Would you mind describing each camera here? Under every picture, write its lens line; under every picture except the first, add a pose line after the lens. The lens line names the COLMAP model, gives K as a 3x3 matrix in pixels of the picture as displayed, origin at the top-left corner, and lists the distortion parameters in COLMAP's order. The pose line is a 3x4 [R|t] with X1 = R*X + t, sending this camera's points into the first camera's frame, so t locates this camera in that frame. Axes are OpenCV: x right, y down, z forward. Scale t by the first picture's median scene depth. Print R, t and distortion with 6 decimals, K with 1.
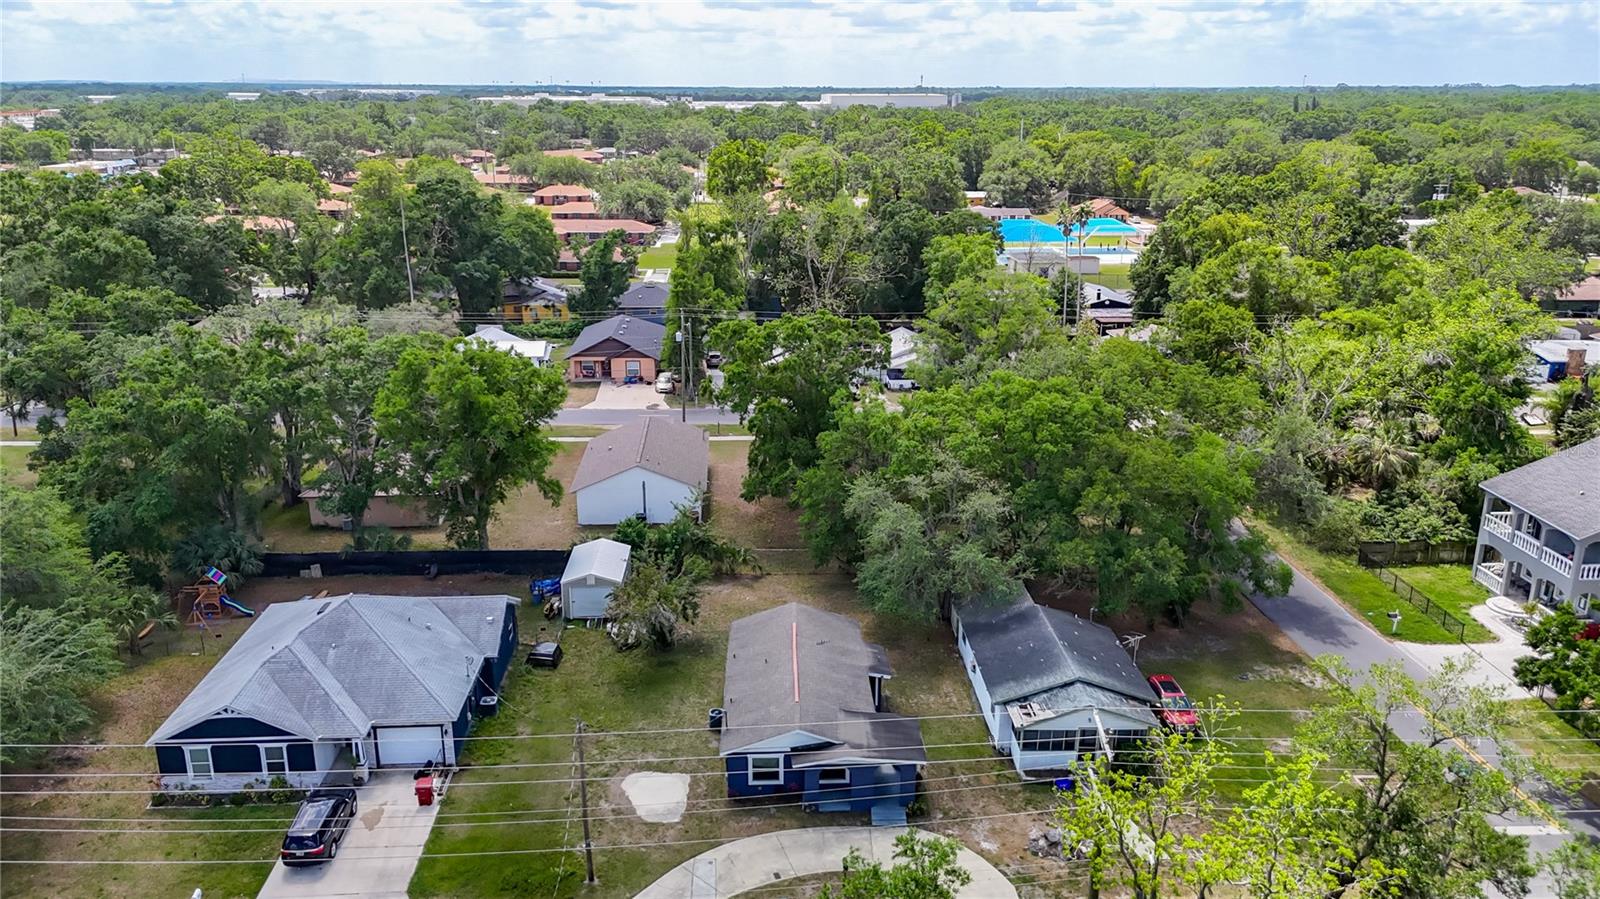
lens RADIAL K [[1188.3, 0, 806.0], [0, 1188.3, 440.6], [0, 0, 1]] dist [0.026181, -0.004973]
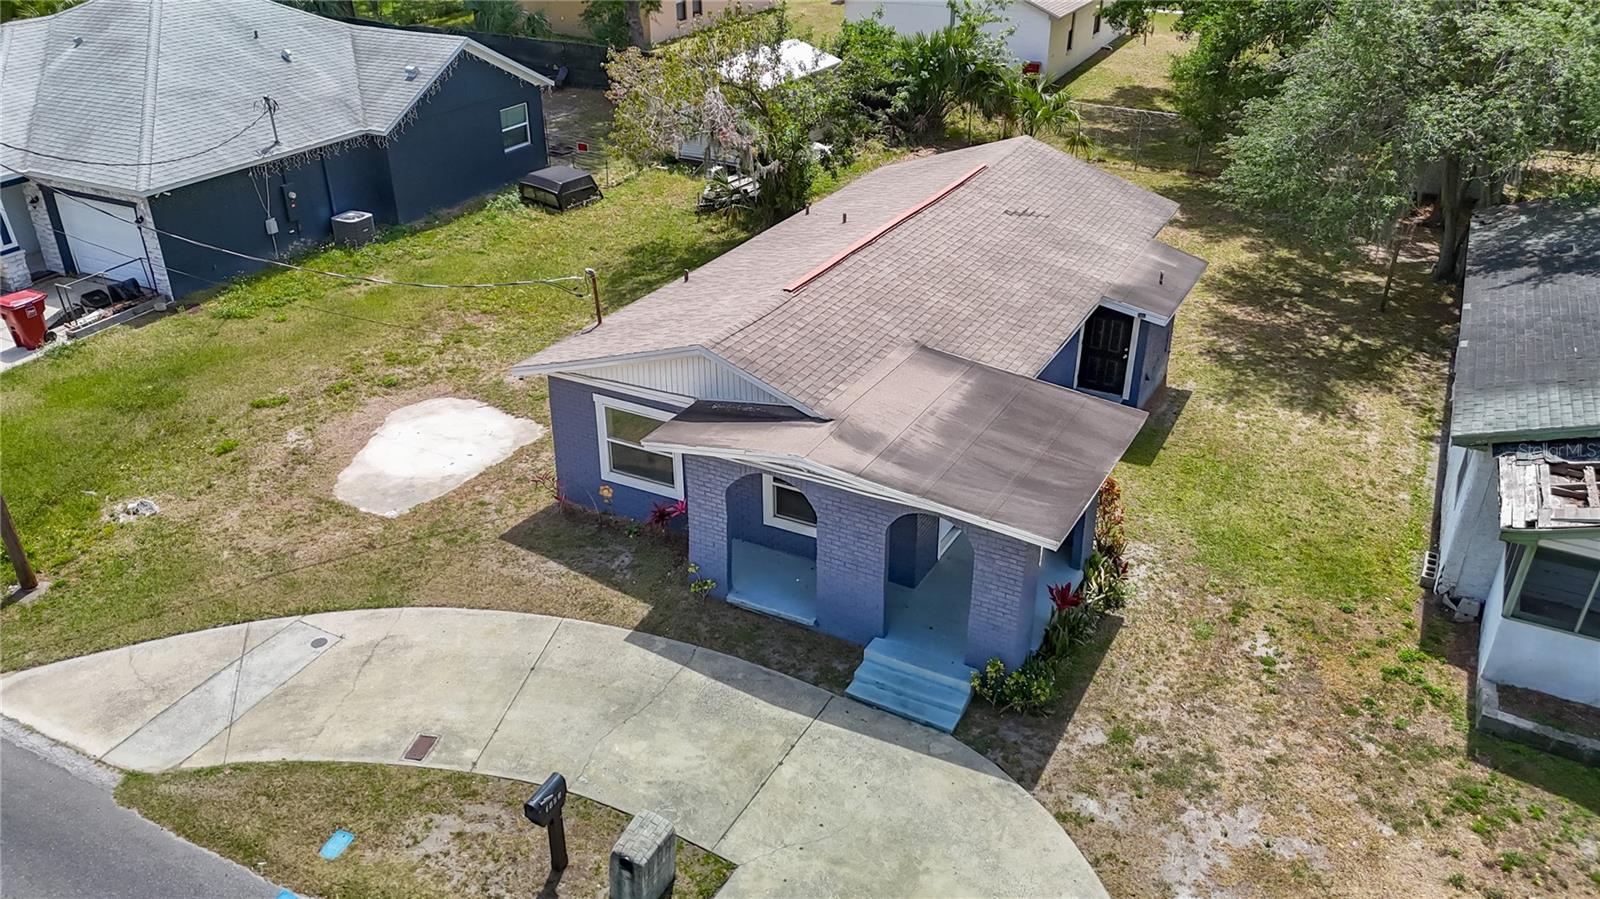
lens RADIAL K [[1188.3, 0, 813.1], [0, 1188.3, 483.3], [0, 0, 1]] dist [0.026181, -0.004973]
pose [[0.873279, 0.242846, -0.422386, 0.154838], [-0.139462, 0.955247, 0.260872, 0.187018], [0.466834, -0.168907, 0.868065, 0.712544]]
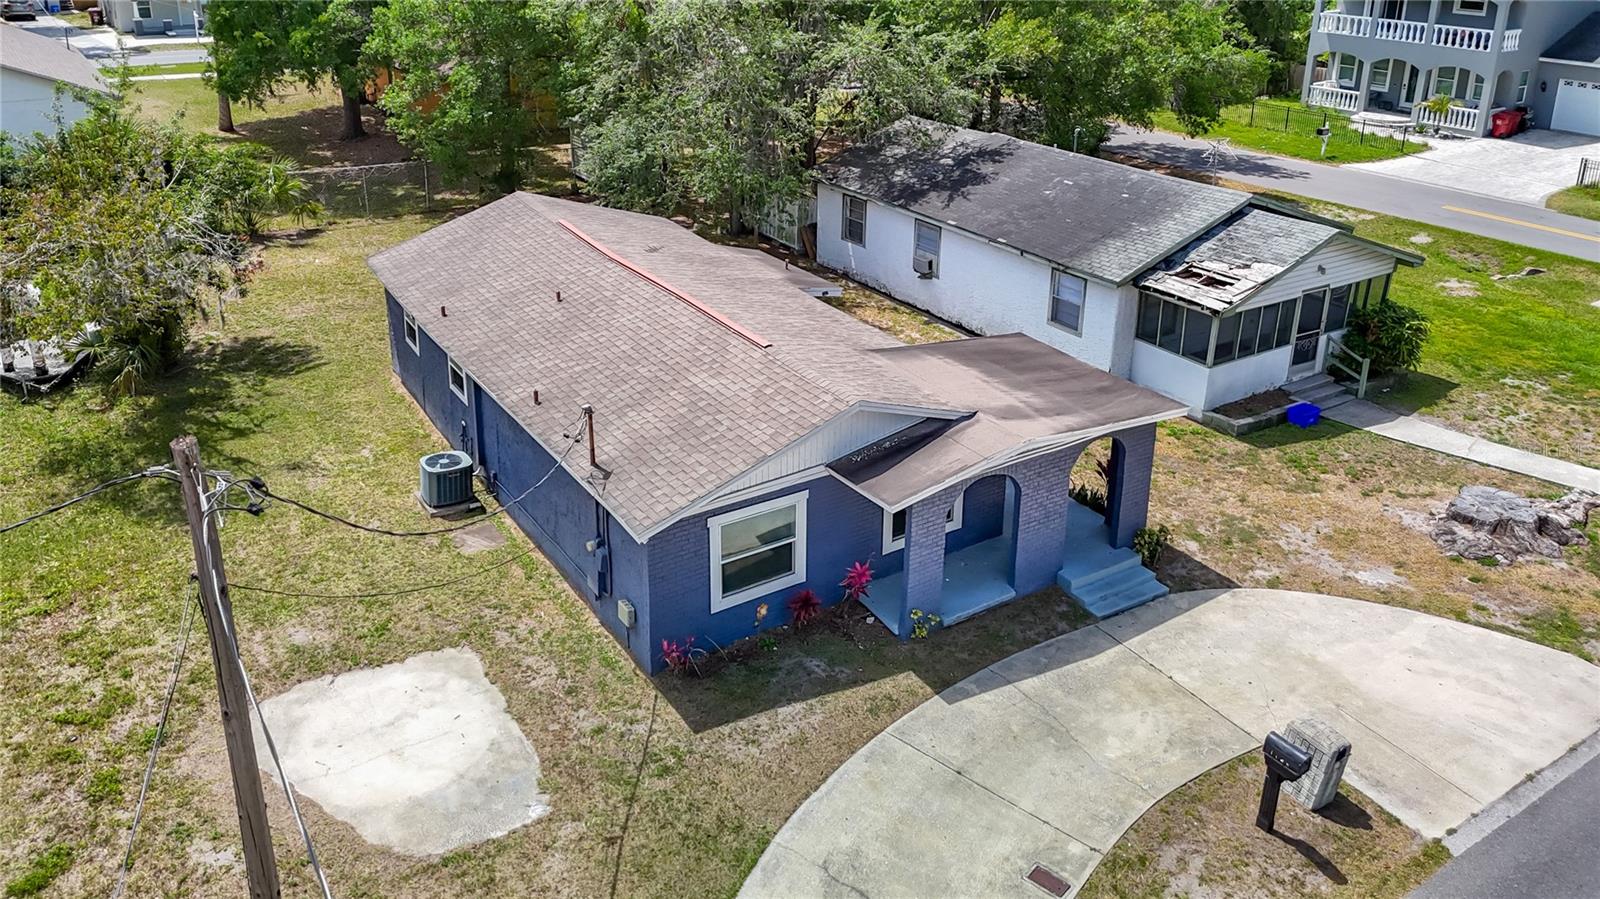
lens RADIAL K [[1188.3, 0, 801.7], [0, 1188.3, 364.5], [0, 0, 1]] dist [0.026181, -0.004973]
pose [[0.857002, -0.183413, 0.481568, -0.162225], [0.130723, 0.981324, 0.141117, 0.183482], [-0.498457, -0.057985, 0.864973, 0.717123]]
